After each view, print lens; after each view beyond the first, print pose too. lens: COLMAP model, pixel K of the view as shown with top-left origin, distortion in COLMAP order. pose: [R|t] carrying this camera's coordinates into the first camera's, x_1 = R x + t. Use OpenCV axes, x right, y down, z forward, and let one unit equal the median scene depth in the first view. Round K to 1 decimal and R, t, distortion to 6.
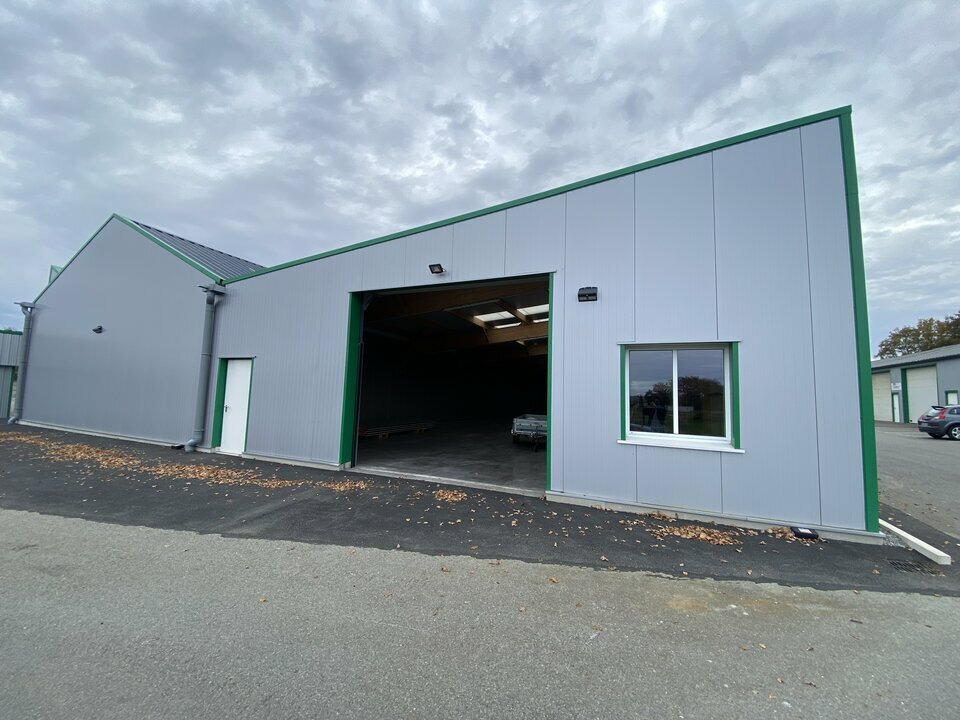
lens RADIAL K [[389.9, 0, 480.5], [0, 389.9, 356.6], [0, 0, 1]] dist [0.021121, -0.021964]
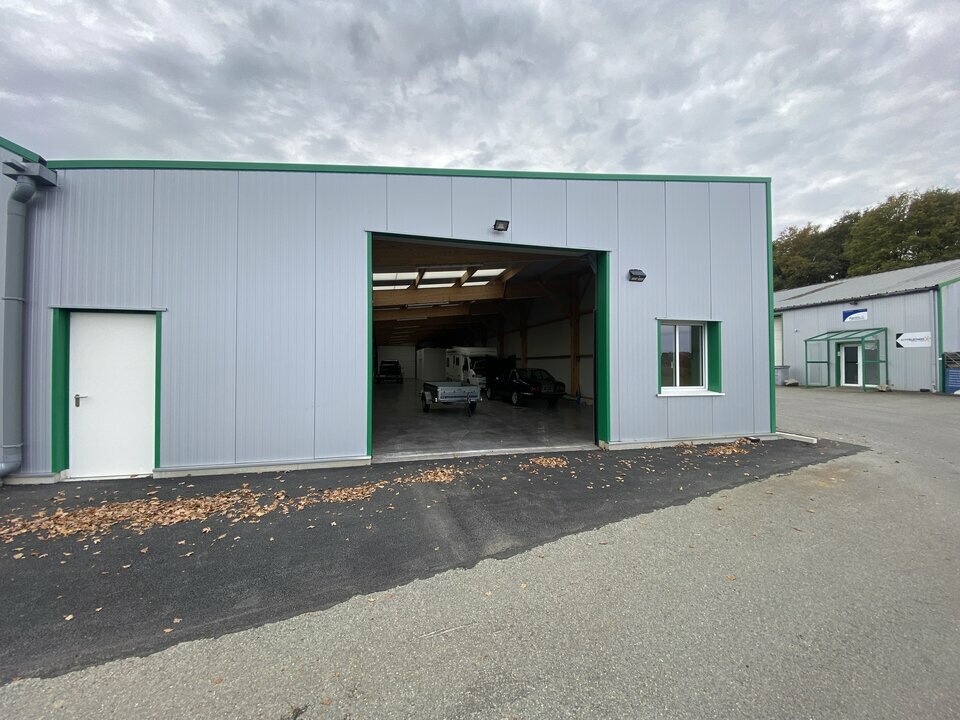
lens RADIAL K [[389.9, 0, 480.5], [0, 389.9, 356.6], [0, 0, 1]] dist [0.021121, -0.021964]
pose [[0.781249, -0.018376, 0.623949, -0.902167], [-0.036679, 0.996488, 0.075274, 0.015160], [-0.623140, -0.081694, 0.777832, 0.371174]]
